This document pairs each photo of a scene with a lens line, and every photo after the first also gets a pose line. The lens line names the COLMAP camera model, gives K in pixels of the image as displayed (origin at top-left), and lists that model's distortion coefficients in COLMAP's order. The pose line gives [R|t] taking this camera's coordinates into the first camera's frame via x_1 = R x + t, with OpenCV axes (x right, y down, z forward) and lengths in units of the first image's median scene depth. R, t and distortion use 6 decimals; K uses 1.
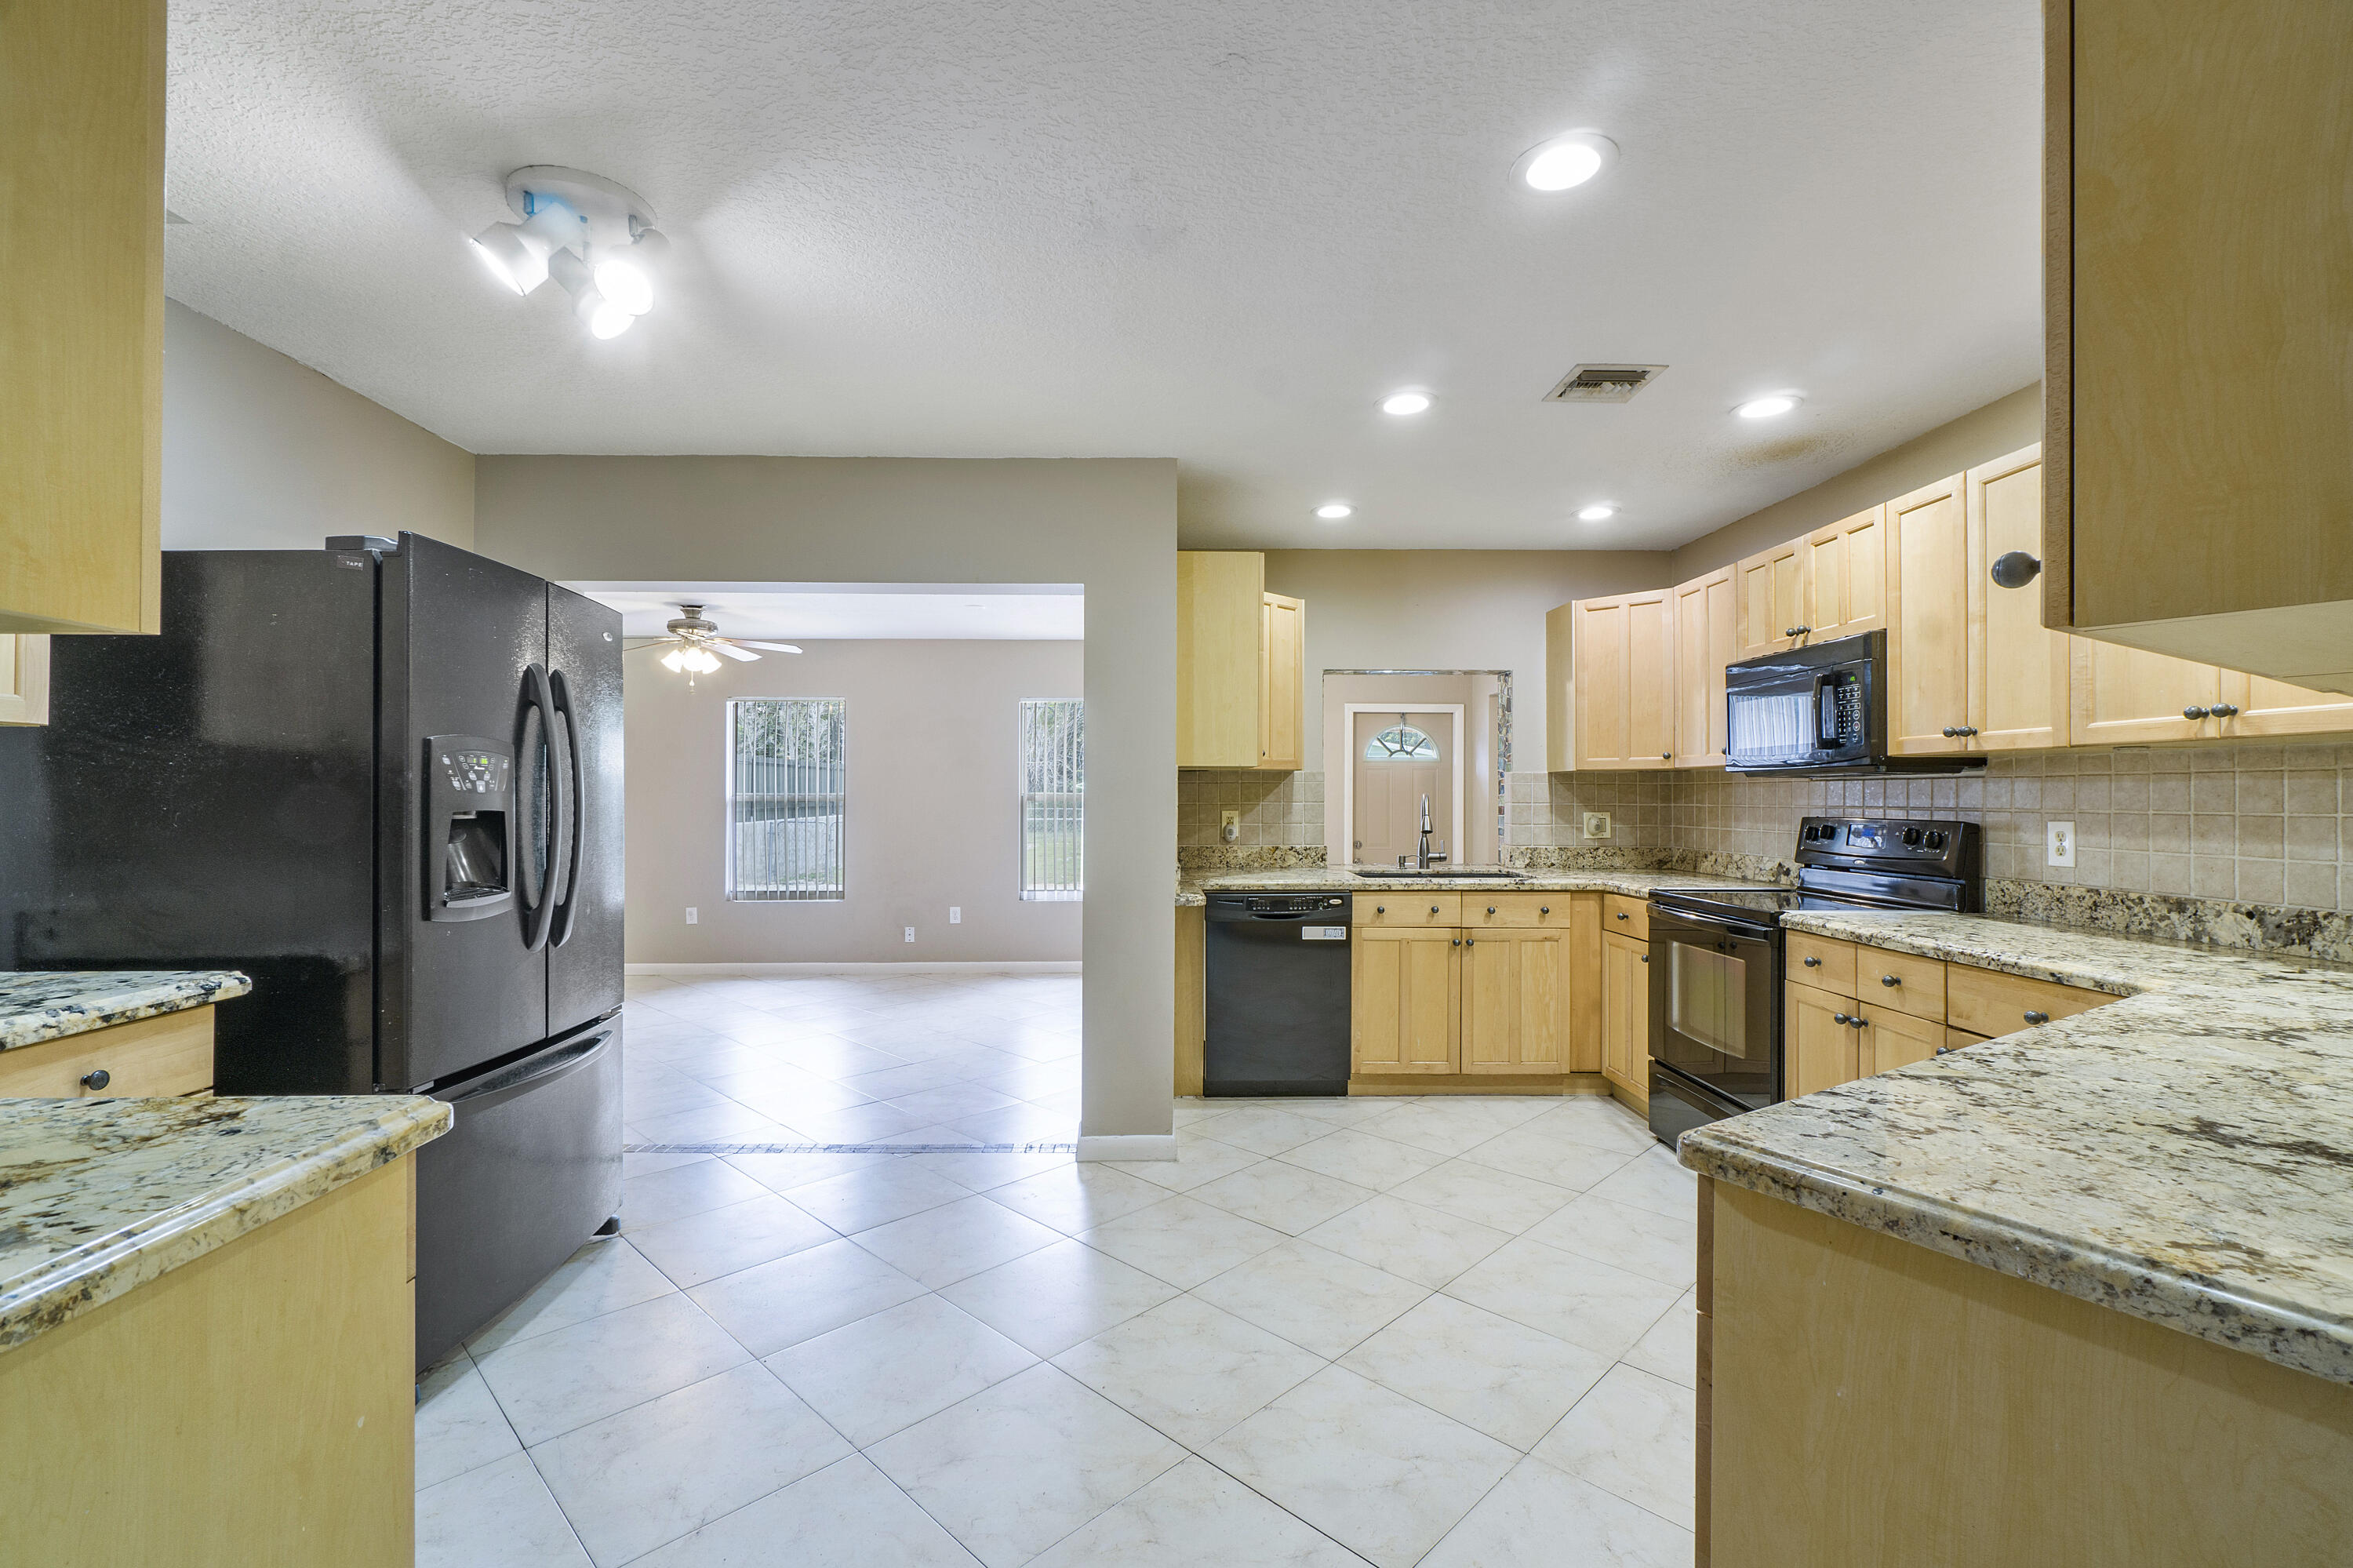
lens RADIAL K [[1016.9, 0, 1172.8], [0, 1016.9, 788.8], [0, 0, 1]] dist [-0.002284, 0.000616]
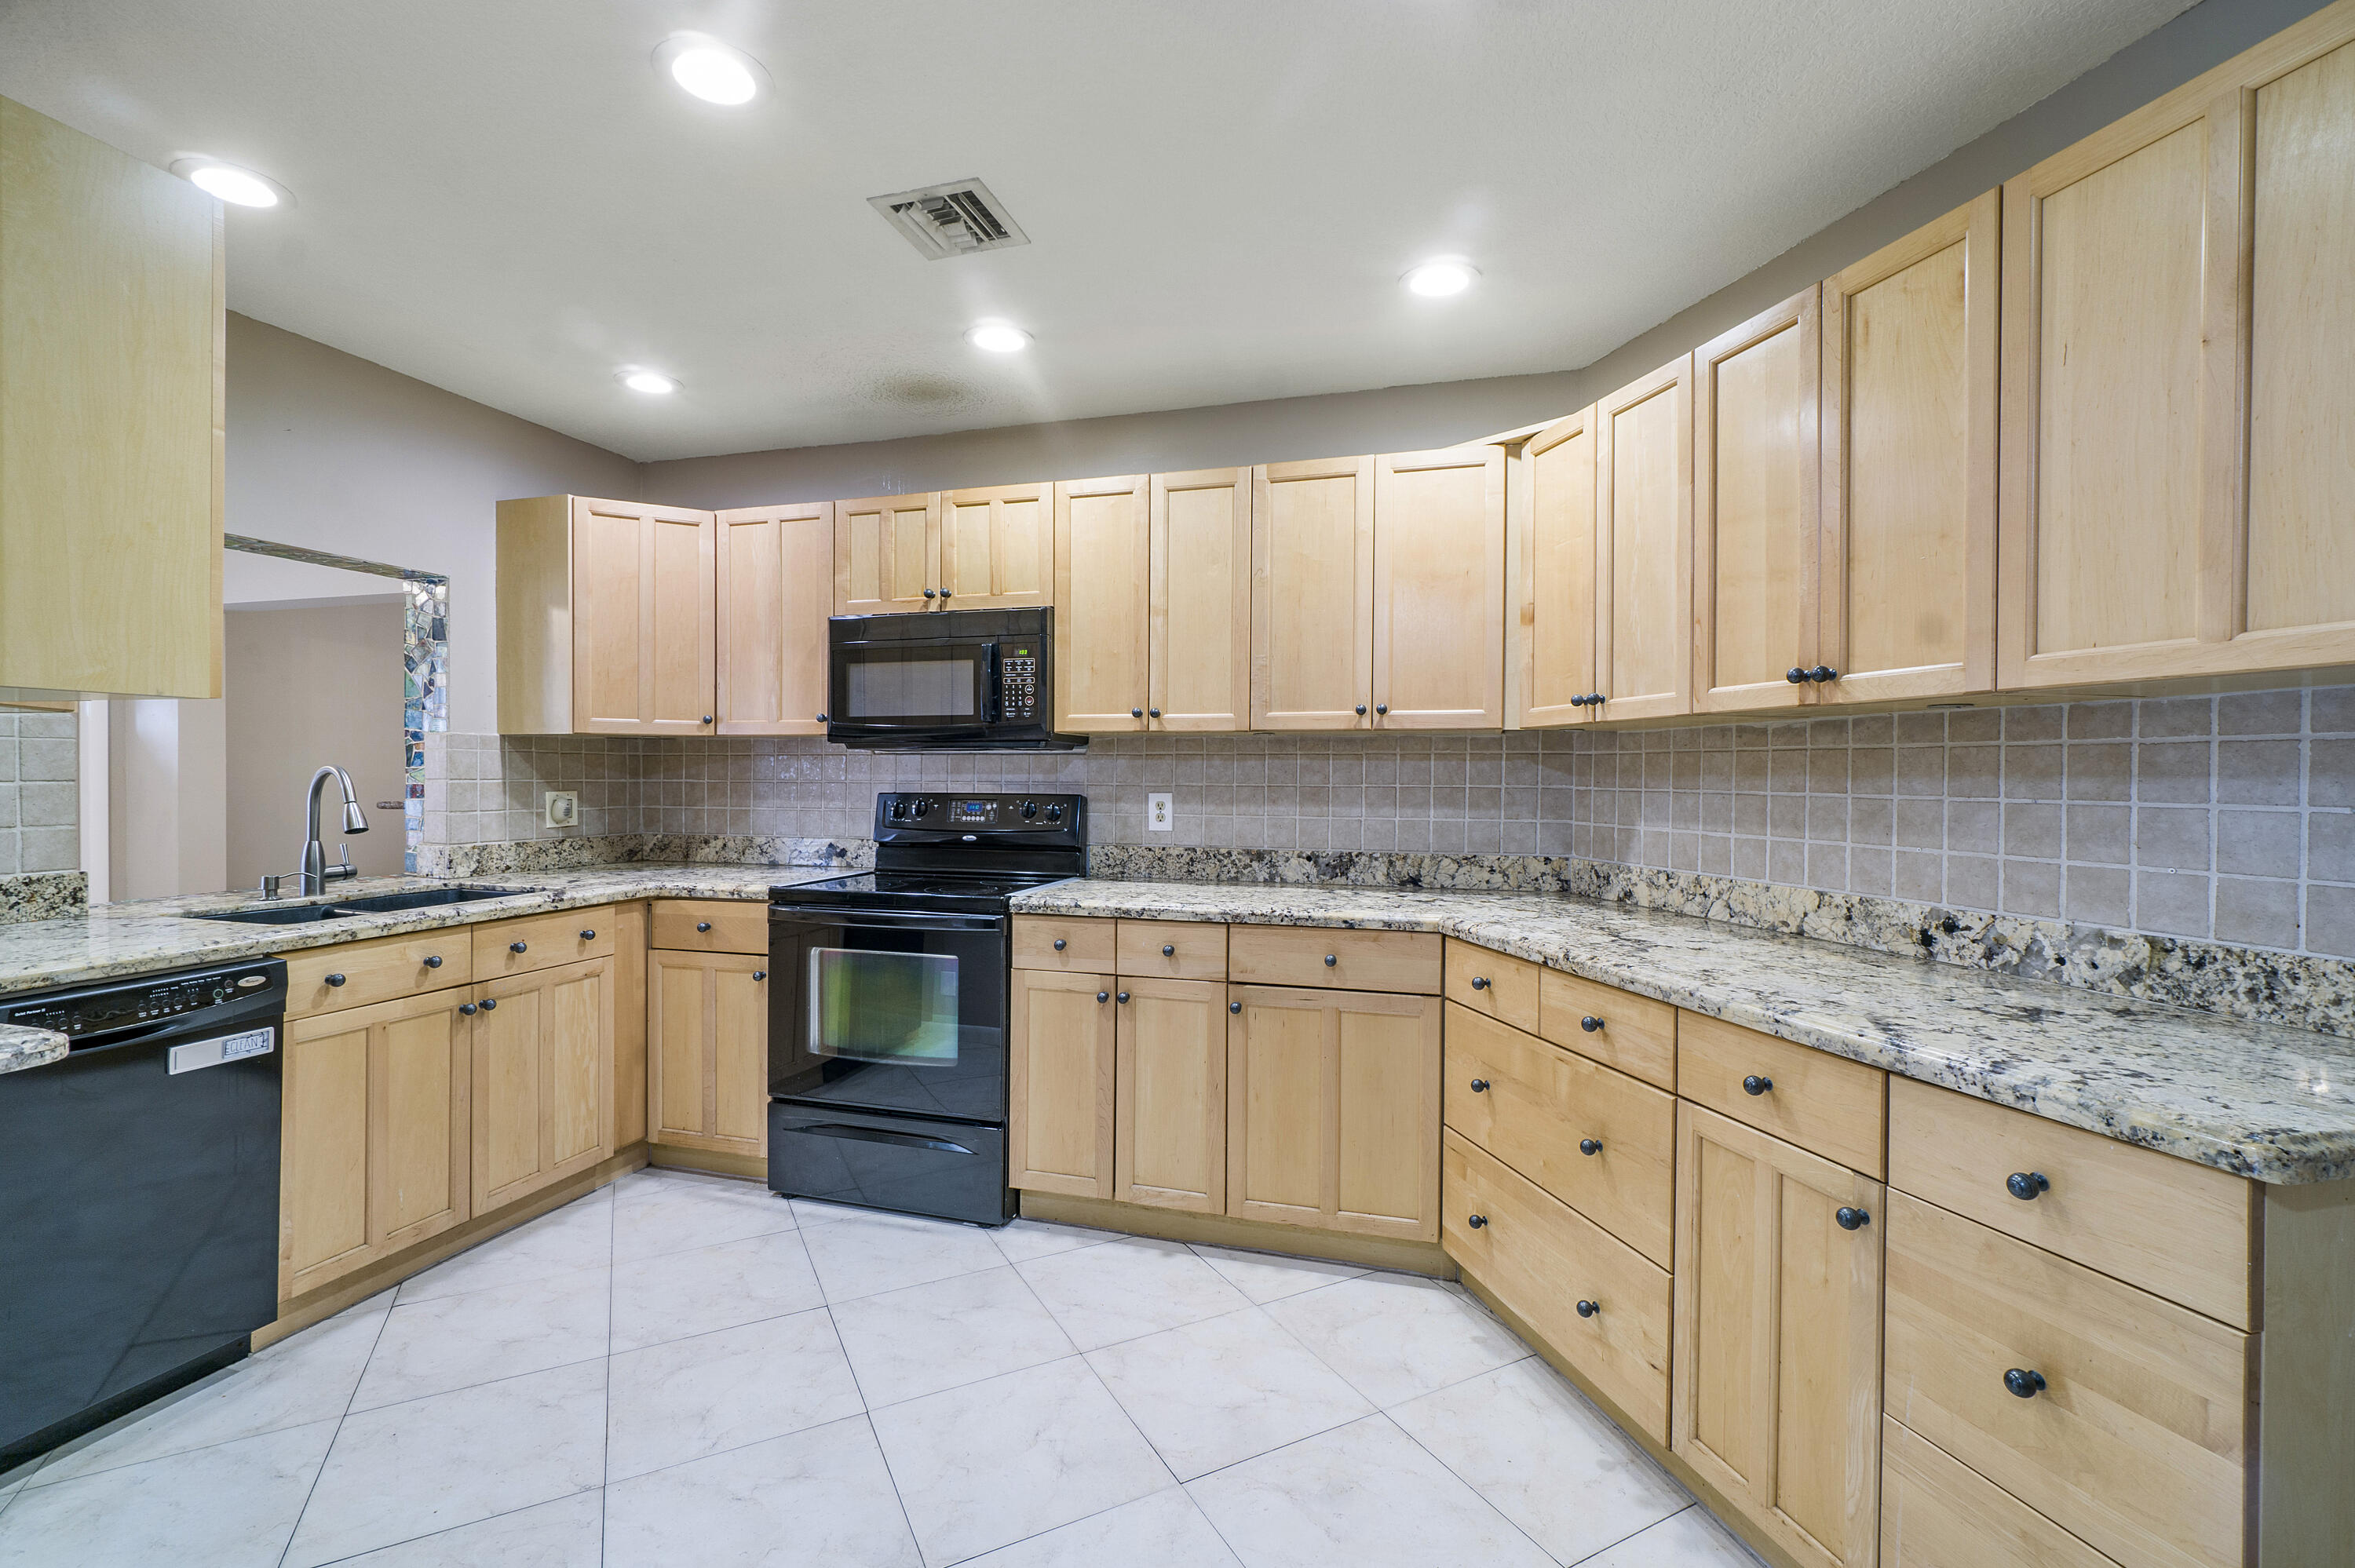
lens RADIAL K [[1017.6, 0, 1156.6], [0, 1017.6, 788.1], [0, 0, 1]] dist [-0.002284, 0.000616]
pose [[0.311112, -0.015229, 0.950251, -0.215423], [-0.010480, 0.999756, 0.019453, 0.002846], [-0.950315, -0.016011, 0.310877, 0.531951]]
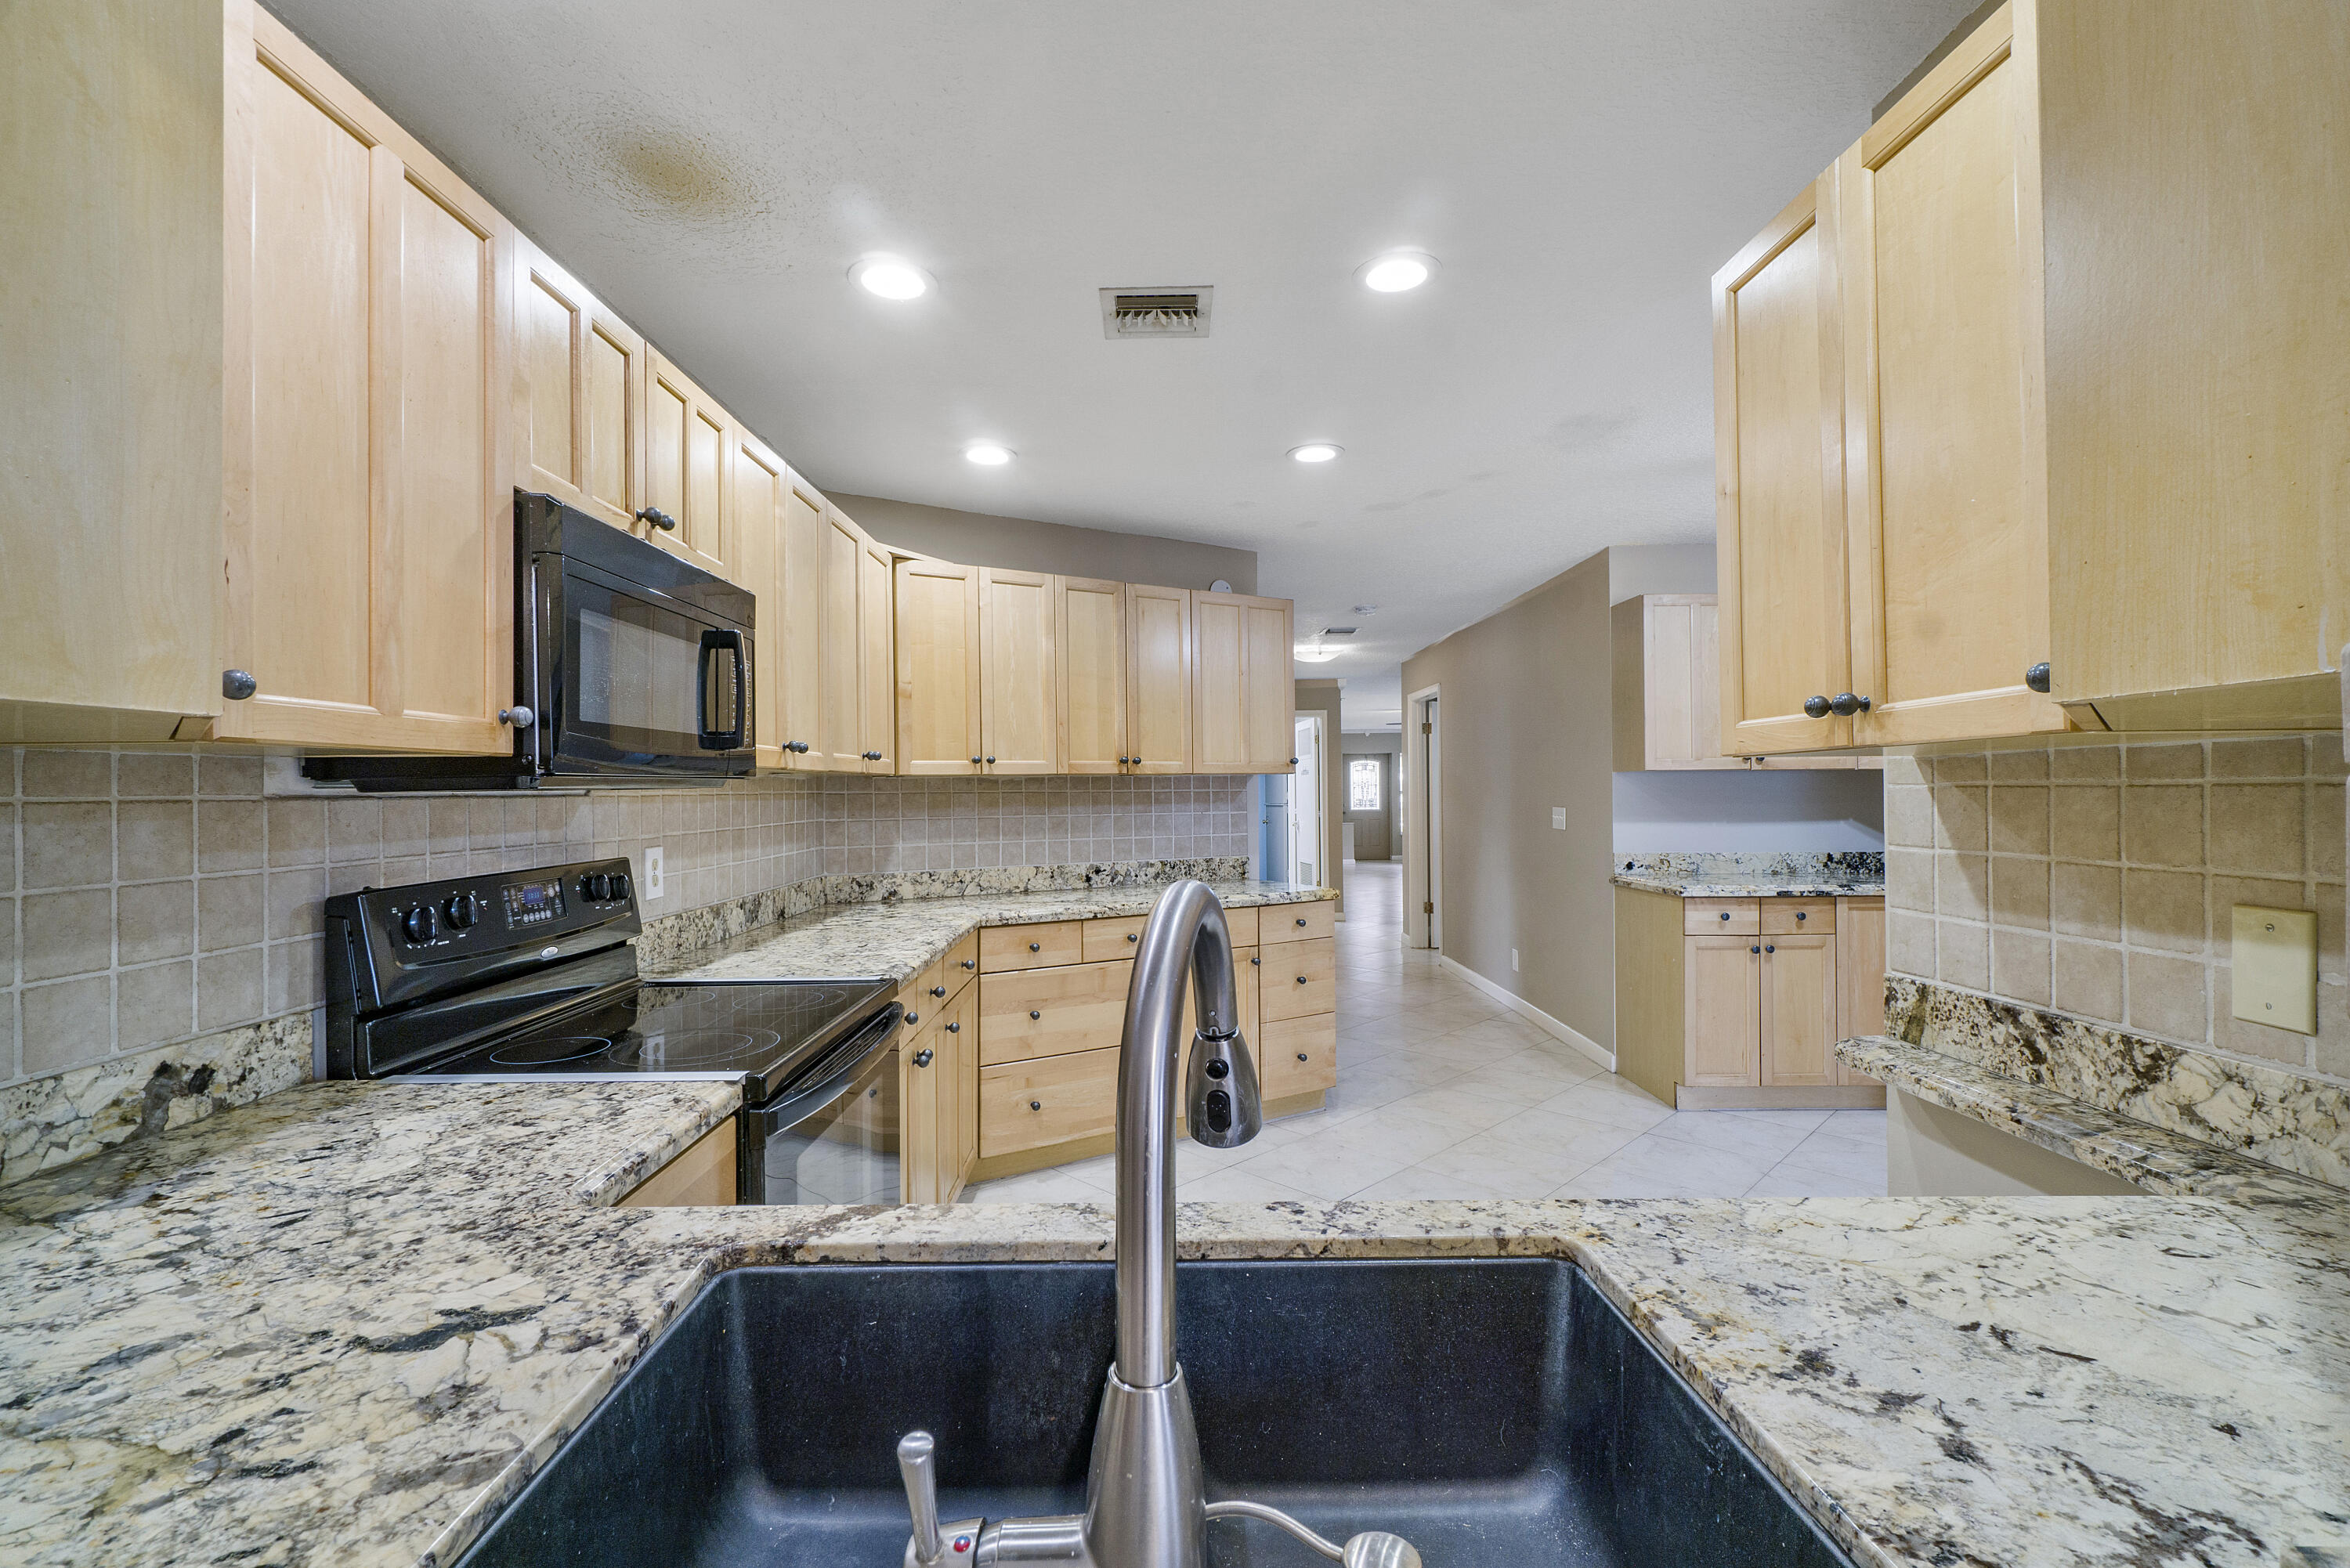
lens RADIAL K [[1015.5, 0, 1168.0], [0, 1015.5, 790.3], [0, 0, 1]] dist [-0.002284, 0.000616]
pose [[-0.999787, 0.005442, 0.019906, 0.347469], [0.005326, 0.999968, -0.005904, -0.007883], [-0.019938, -0.005797, -0.999784, 1.573996]]
